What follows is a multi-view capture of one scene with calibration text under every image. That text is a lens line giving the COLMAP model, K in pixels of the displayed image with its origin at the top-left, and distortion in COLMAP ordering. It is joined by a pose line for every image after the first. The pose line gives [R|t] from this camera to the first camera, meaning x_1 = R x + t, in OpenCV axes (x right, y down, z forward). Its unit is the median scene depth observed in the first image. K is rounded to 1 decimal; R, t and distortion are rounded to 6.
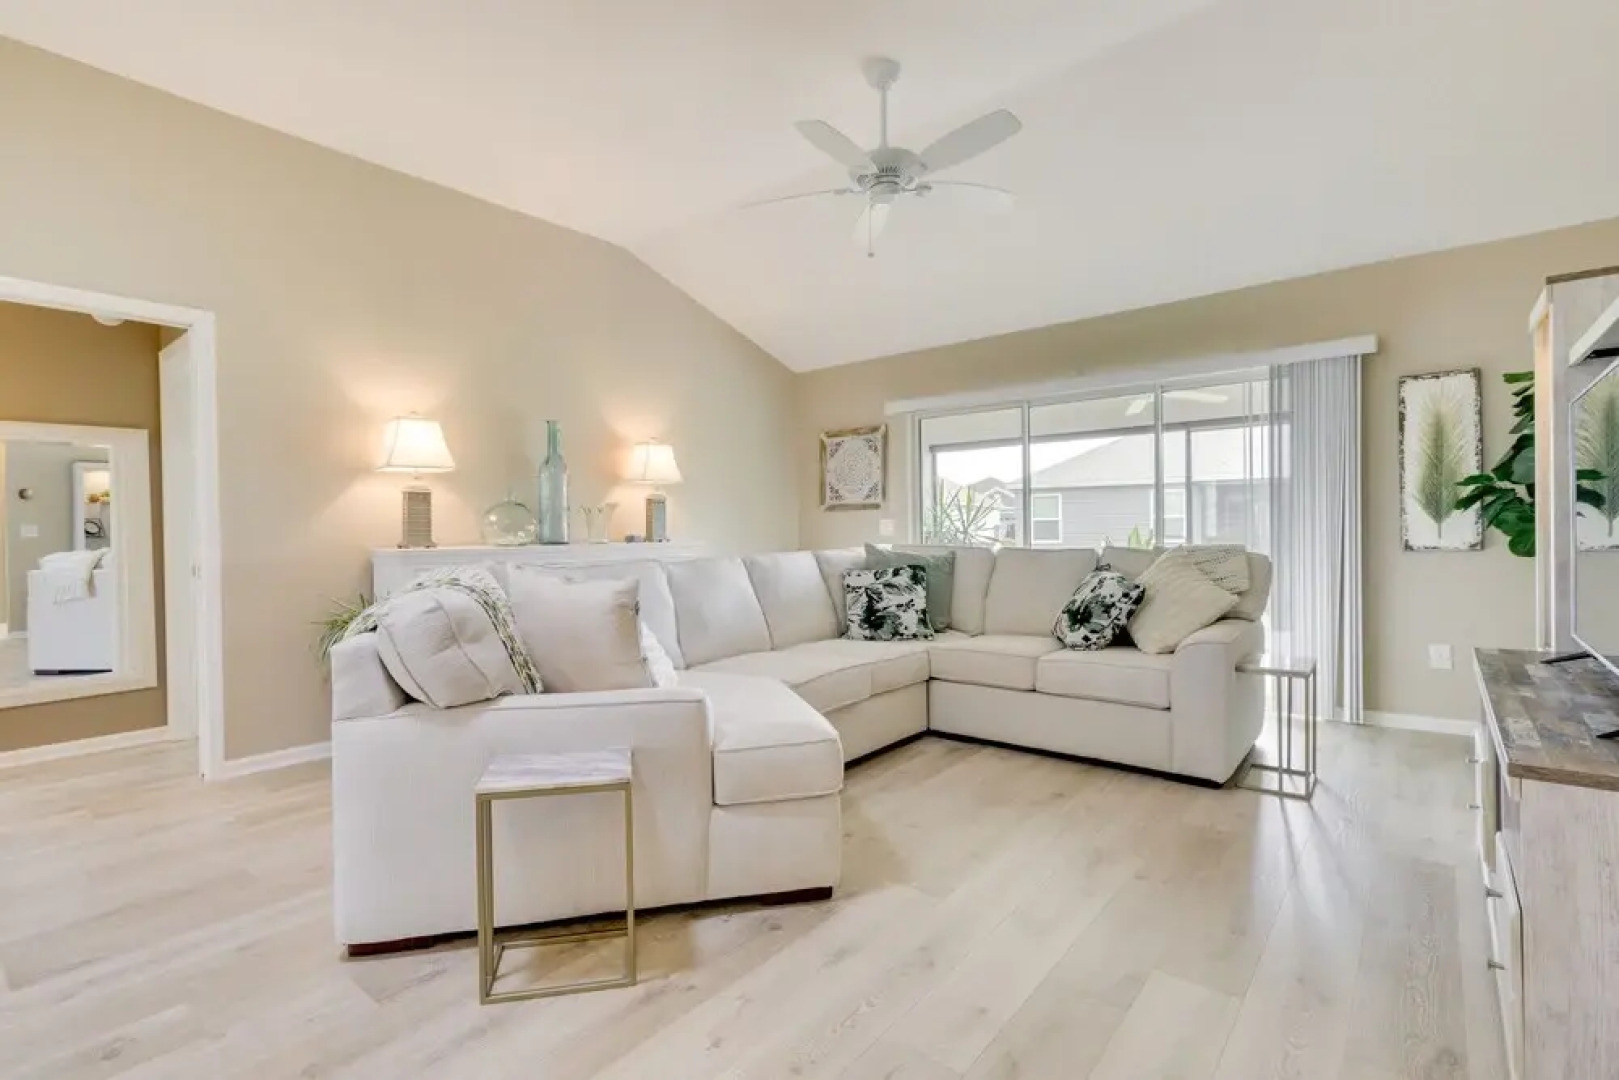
lens RADIAL K [[760.9, 0, 779.6], [0, 760.9, 539.4], [0, 0, 1]] dist [-0.002157, -0.000647]
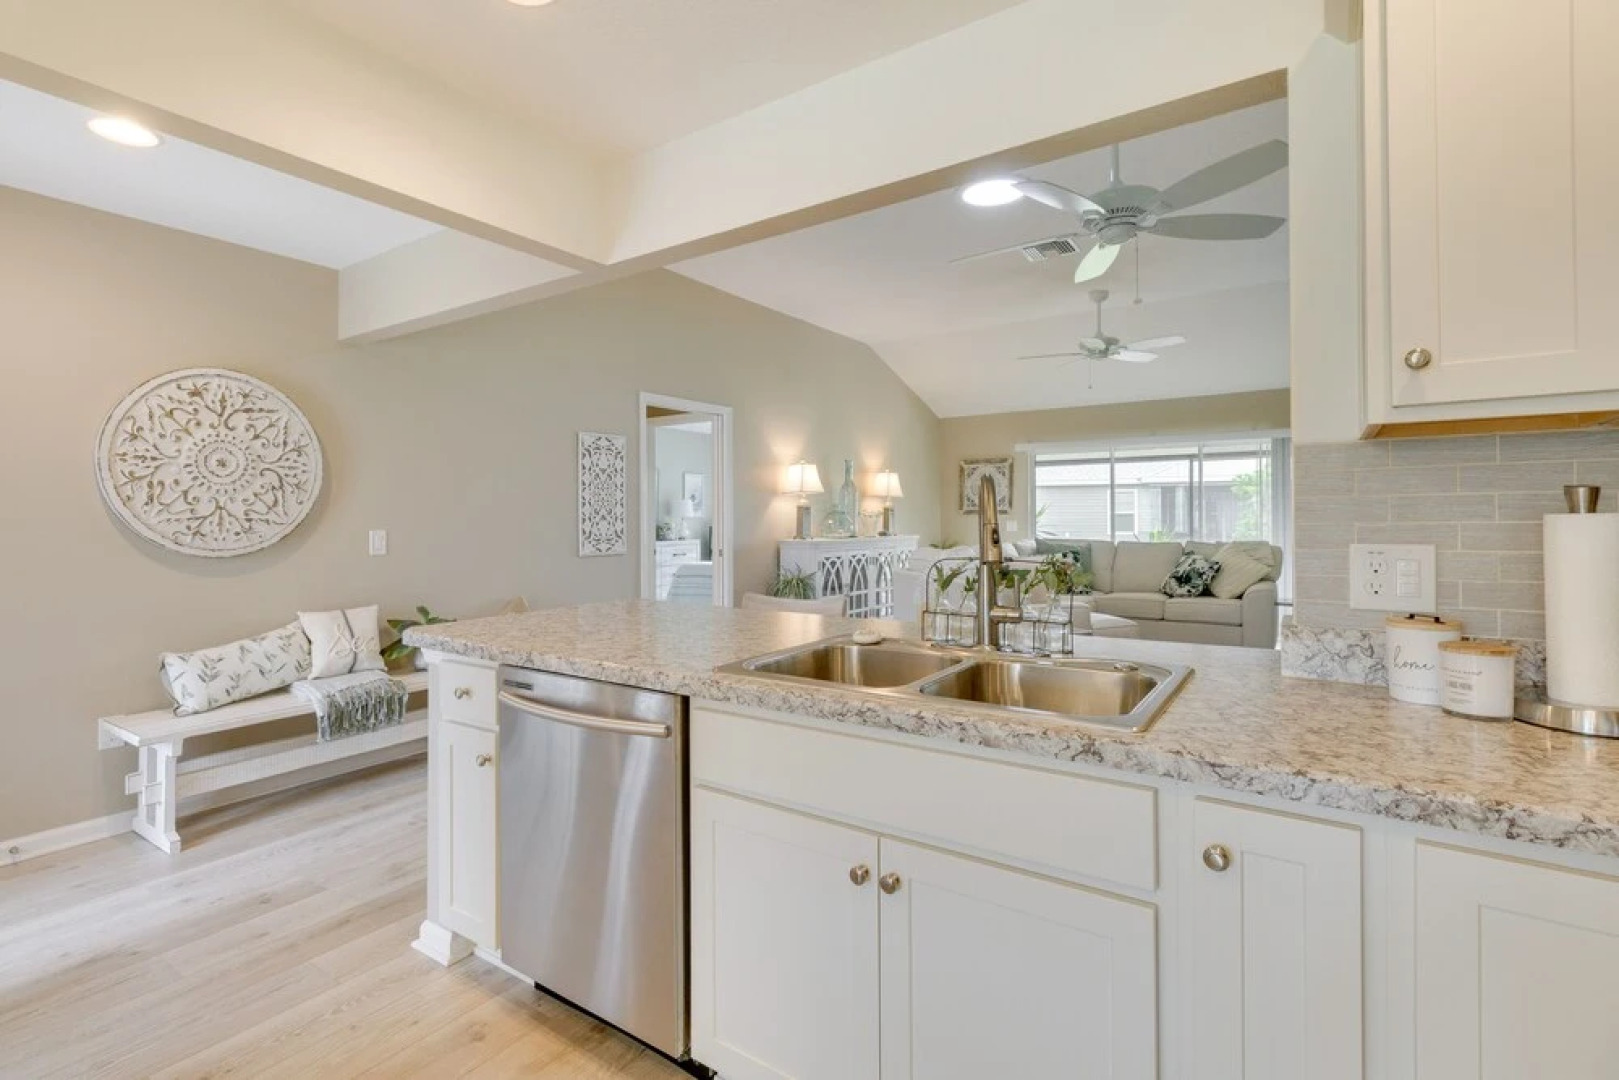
lens RADIAL K [[761.9, 0, 777.4], [0, 761.9, 510.6], [0, 0, 1]] dist [0.001746, 0.000462]
pose [[0.996045, 0.010561, 0.088218, -0.688240], [-0.008658, 0.999722, -0.021933, -0.014819], [-0.088425, 0.021083, 0.995860, -0.689620]]
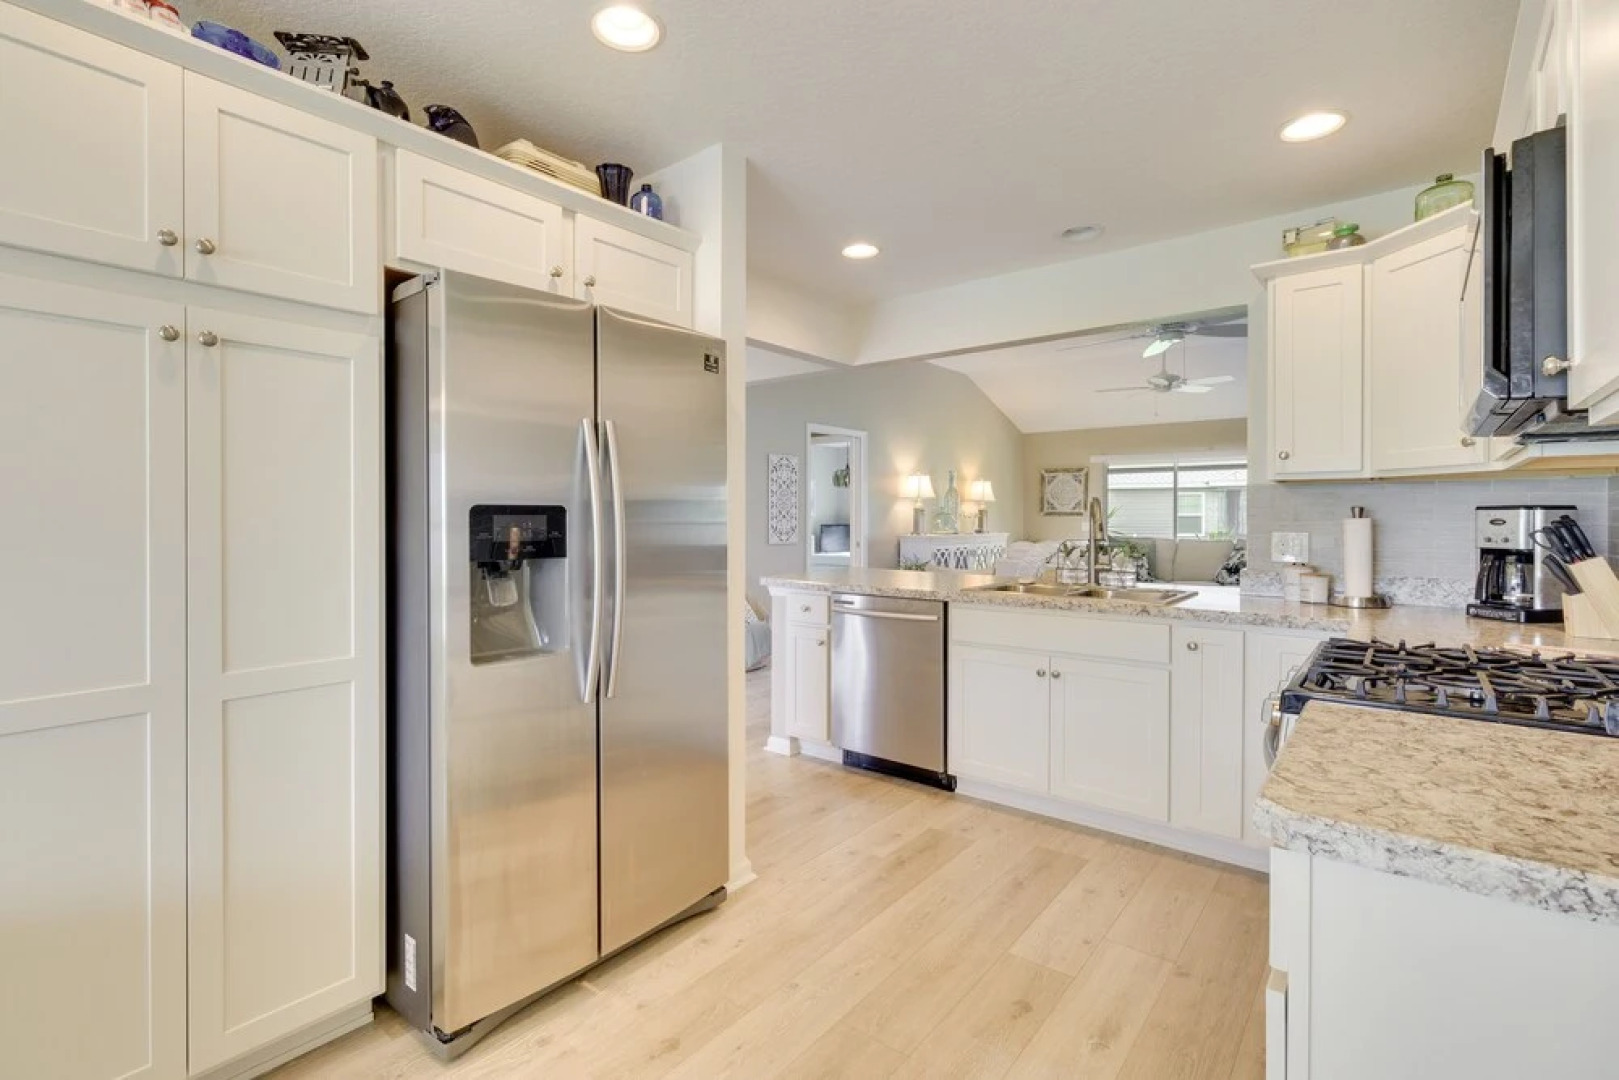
lens RADIAL K [[753.2, 0, 777.5], [0, 753.2, 522.1], [0, 0, 1]] dist [-0.001473, 0.000006]
pose [[0.999823, 0.016600, 0.008803, -0.896339], [-0.016556, 0.999850, -0.005045, -0.007049], [-0.008886, 0.004898, 0.999949, -1.115486]]
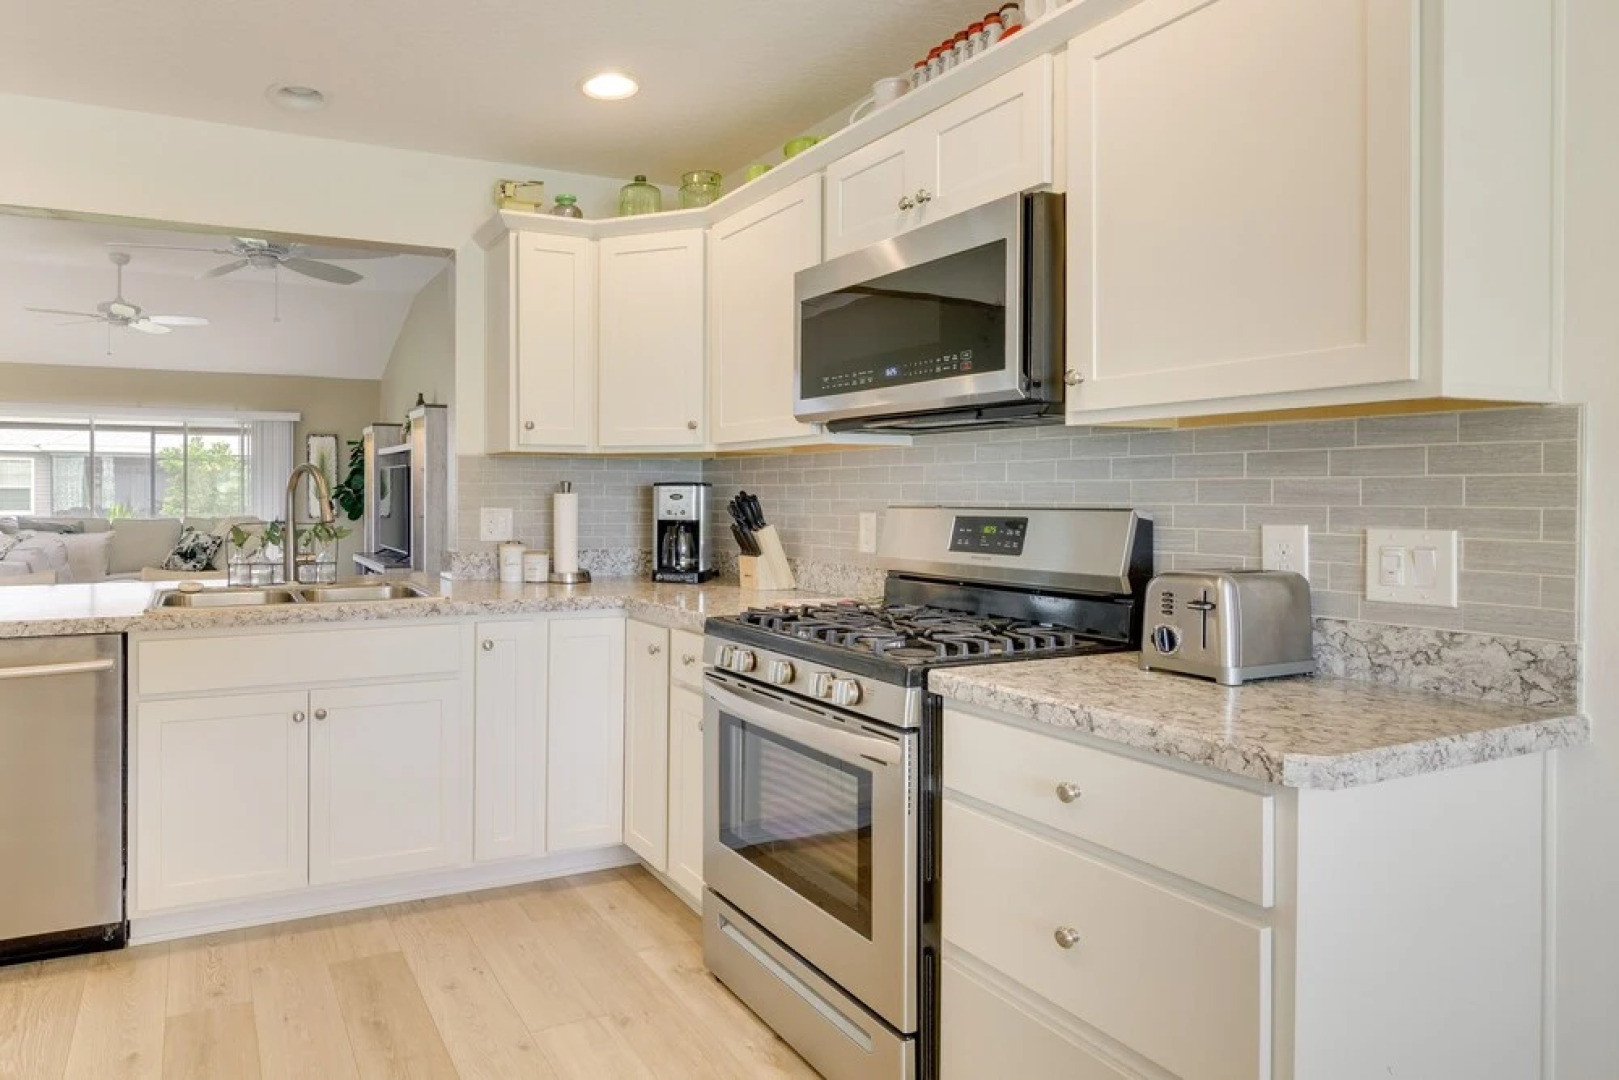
lens RADIAL K [[944.4, 0, 588.1], [0, 944.4, 503.0], [0, 0, 1]] dist [-0.002136, 0.000366]
pose [[0.453502, 0.007398, 0.891225, -1.118113], [-0.000524, 0.999968, -0.008034, -0.006990], [-0.891255, 0.003177, 0.453491, -0.836285]]
